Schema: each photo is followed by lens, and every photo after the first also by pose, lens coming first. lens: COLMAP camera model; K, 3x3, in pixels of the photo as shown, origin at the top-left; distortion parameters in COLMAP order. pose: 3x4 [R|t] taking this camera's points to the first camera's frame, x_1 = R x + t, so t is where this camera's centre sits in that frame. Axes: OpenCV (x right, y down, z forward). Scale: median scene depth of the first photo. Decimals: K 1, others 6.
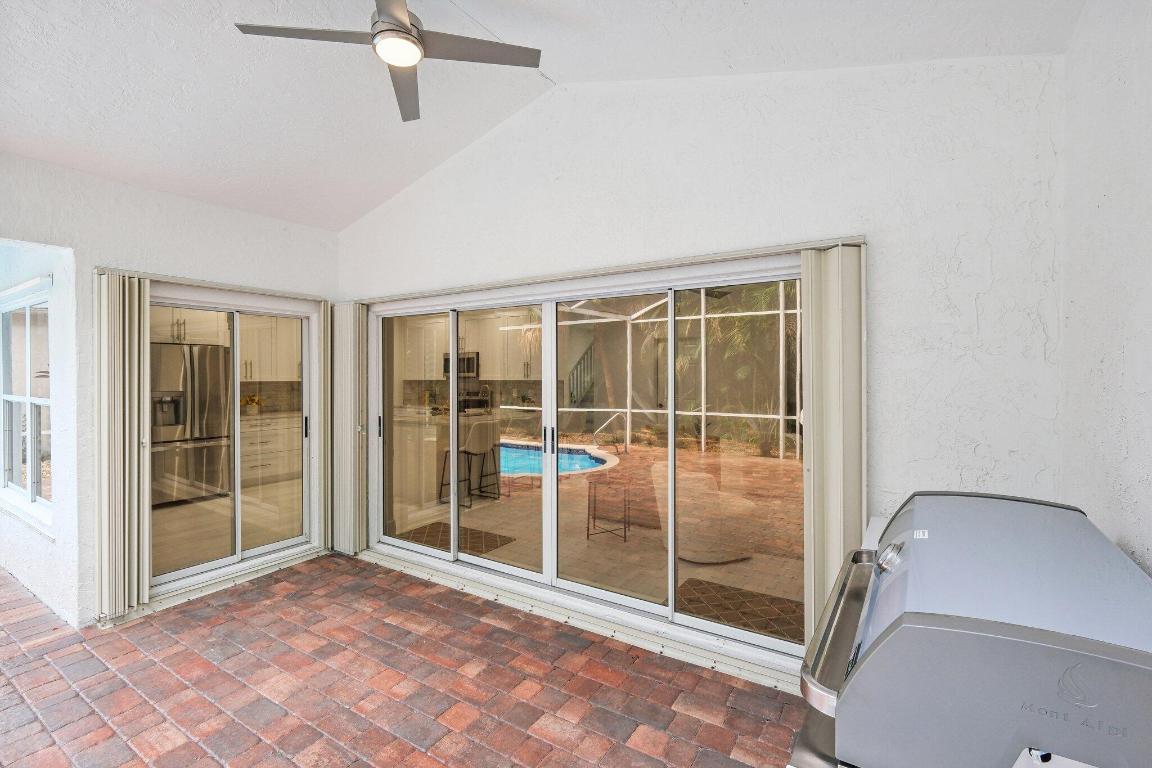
lens RADIAL K [[514.2, 0, 576.6], [0, 514.2, 378.0], [0, 0, 1]] dist [-0.022059, 0.000019]
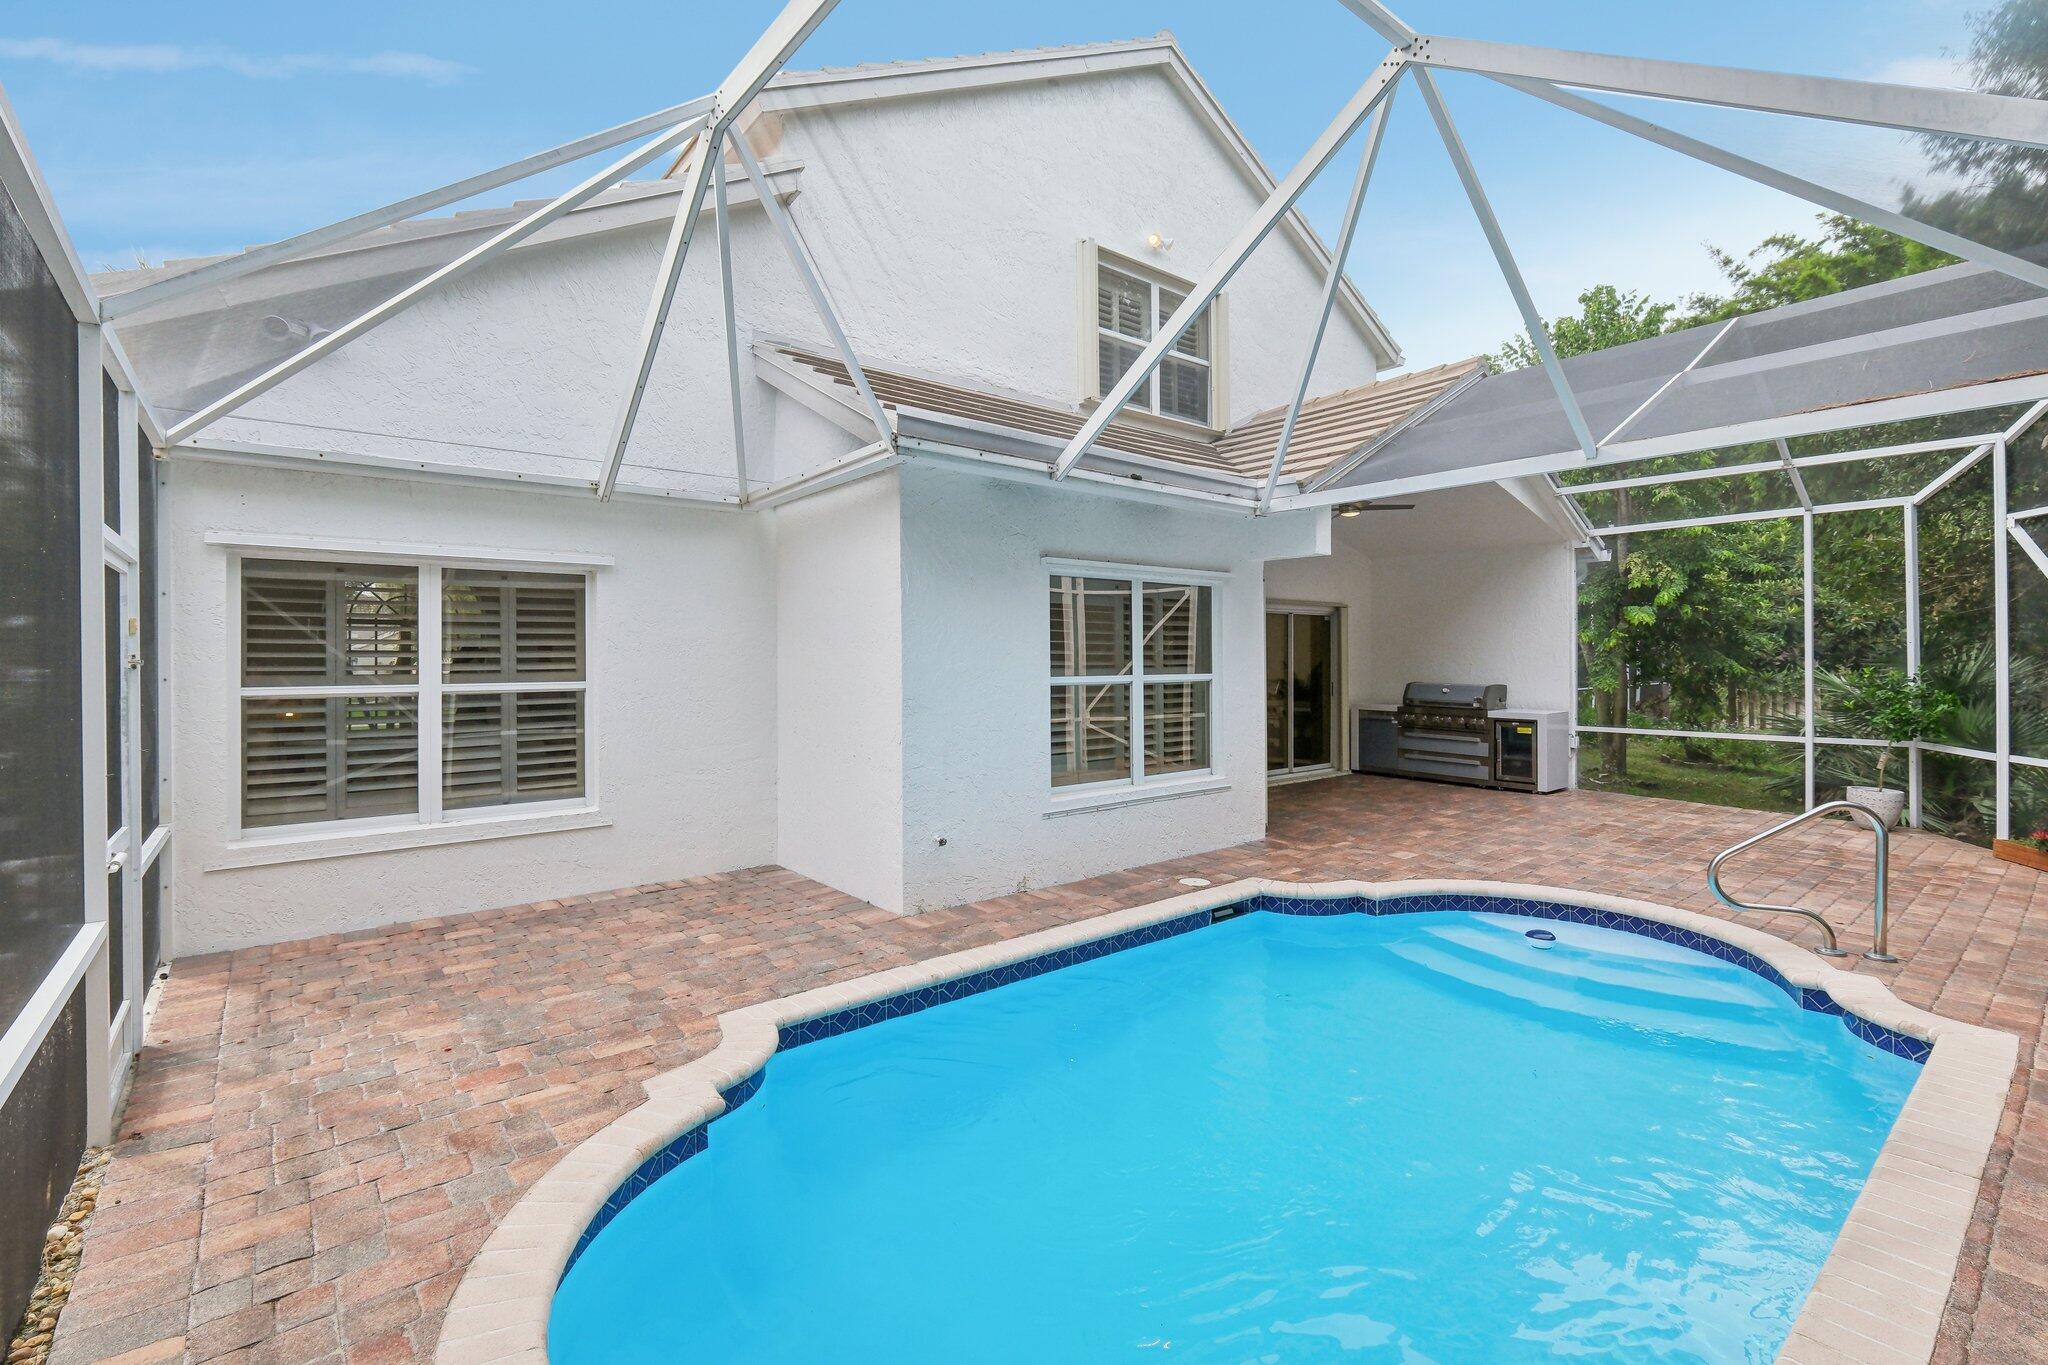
lens RADIAL K [[925.9, 0, 1023.1], [0, 925.9, 650.9], [0, 0, 1]] dist [-0.000069, 0.000050]
pose [[0.305566, 0.005707, 0.952154, -3.460751], [0.005336, 0.999956, -0.007706, 0.005205], [-0.952156, 0.007435, 0.305523, 0.817618]]
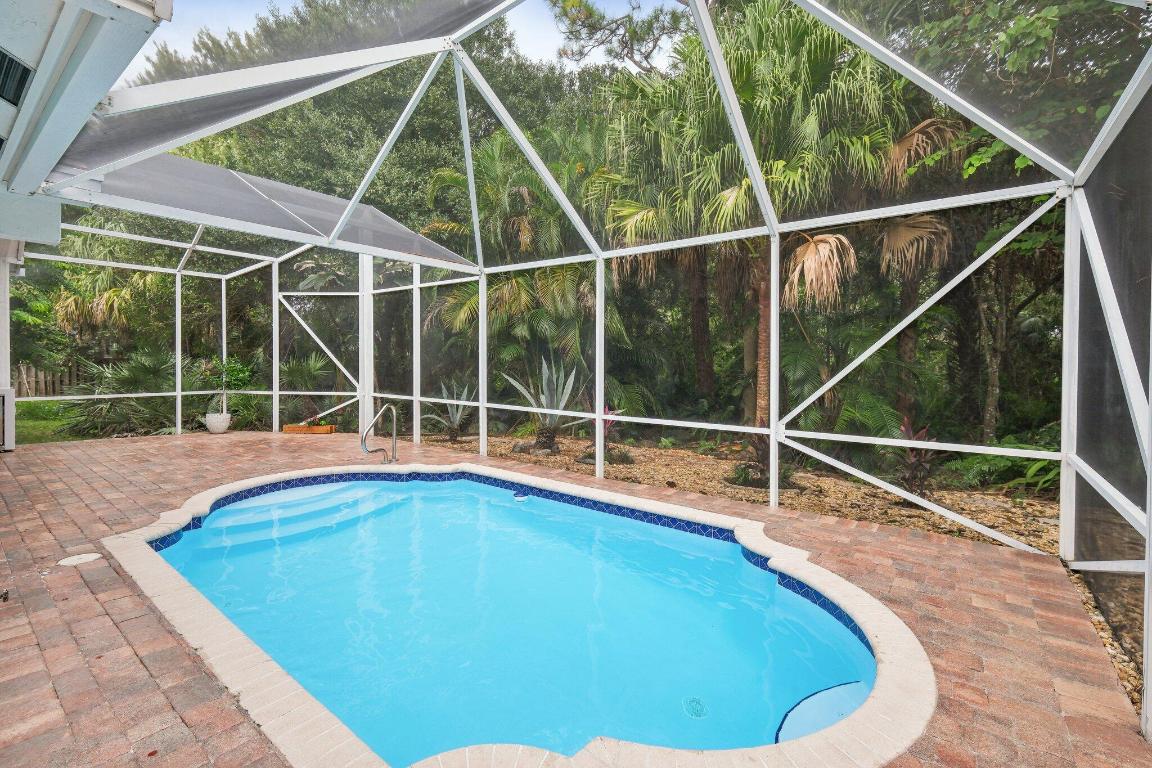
lens RADIAL K [[505.9, 0, 571.0], [0, 505.9, 378.3], [0, 0, 1]] dist [-0.010741, 0.000336]
pose [[-0.995997, -0.008211, 0.089011, -2.639160], [-0.004738, 0.999222, 0.039154, 0.049993], [-0.089264, 0.038576, -0.995261, 1.972622]]
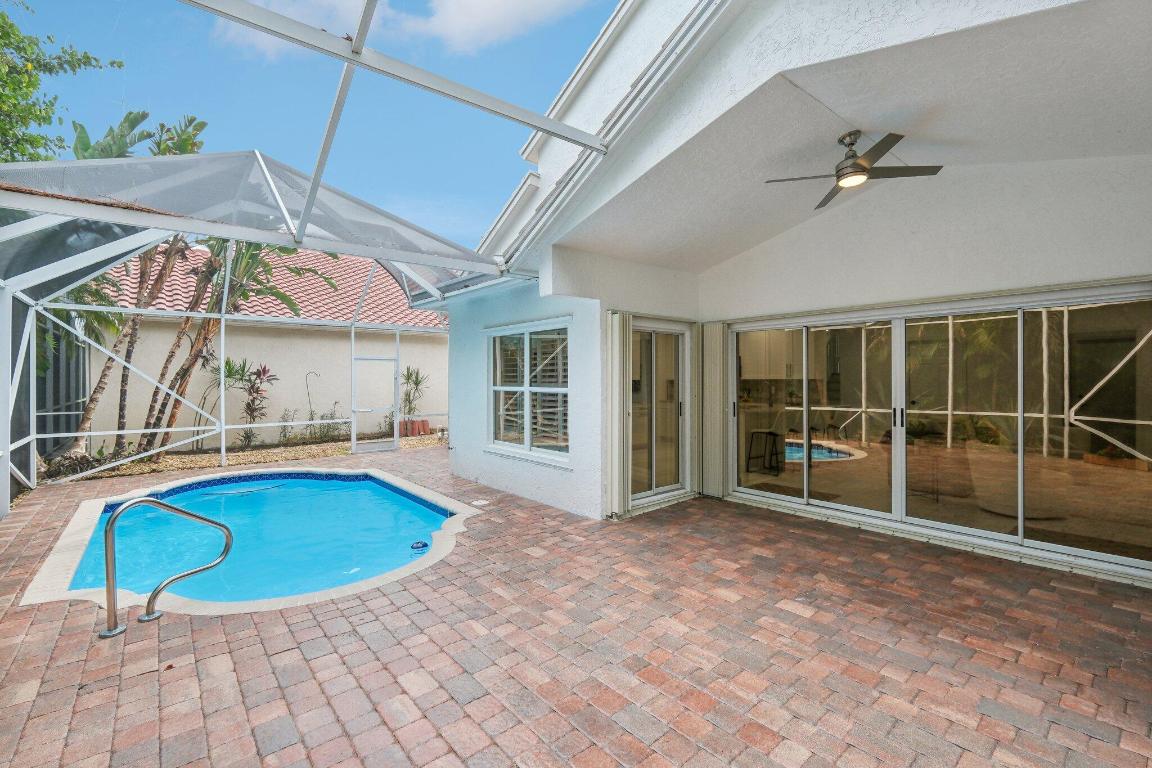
lens RADIAL K [[505.9, 0, 571.0], [0, 505.9, 378.3], [0, 0, 1]] dist [-0.010741, 0.000336]
pose [[0.950279, -0.002839, -0.311388, -0.528274], [0.000872, 0.999979, -0.006457, 0.024821], [0.311400, 0.005864, 0.950261, -0.655566]]
